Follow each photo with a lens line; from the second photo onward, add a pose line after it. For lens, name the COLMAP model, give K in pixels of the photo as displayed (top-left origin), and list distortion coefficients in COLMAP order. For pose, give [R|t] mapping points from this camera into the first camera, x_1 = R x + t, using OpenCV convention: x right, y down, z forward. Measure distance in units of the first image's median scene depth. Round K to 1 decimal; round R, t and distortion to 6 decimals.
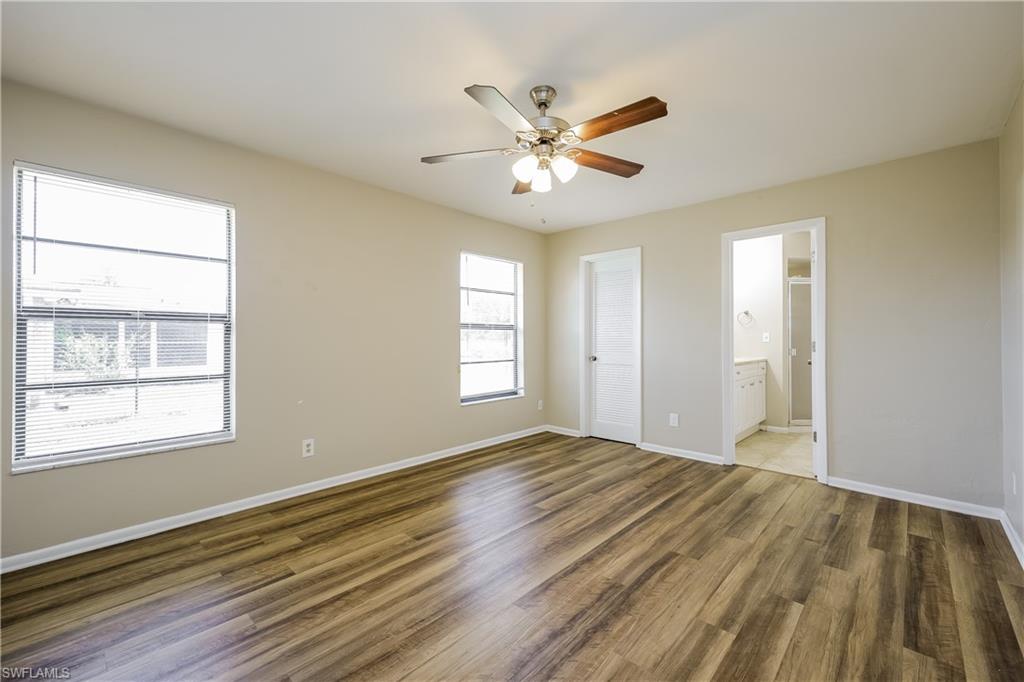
lens RADIAL K [[436.4, 0, 511.7], [0, 436.4, 338.1], [0, 0, 1]] dist [-0.001513, -0.000084]
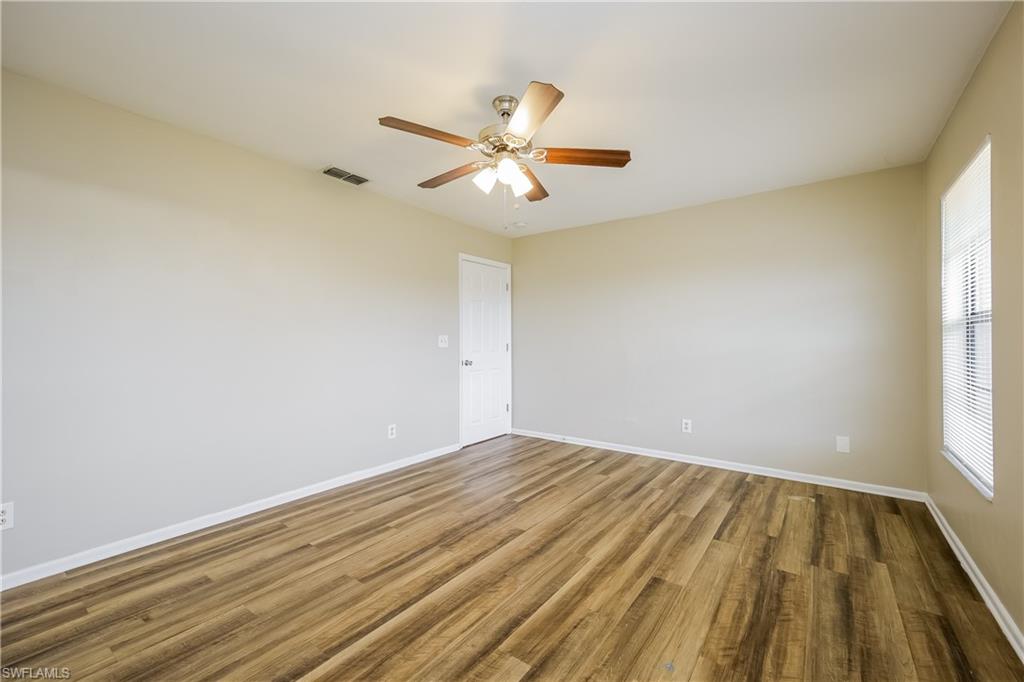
lens RADIAL K [[436.4, 0, 513.5], [0, 436.4, 339.6], [0, 0, 1]] dist [-0.001513, -0.000084]
pose [[-0.992826, 0.004360, -0.119493, 0.178050], [0.004236, 0.999990, 0.001288, -0.005963], [0.119497, 0.000773, -0.992834, 2.036365]]
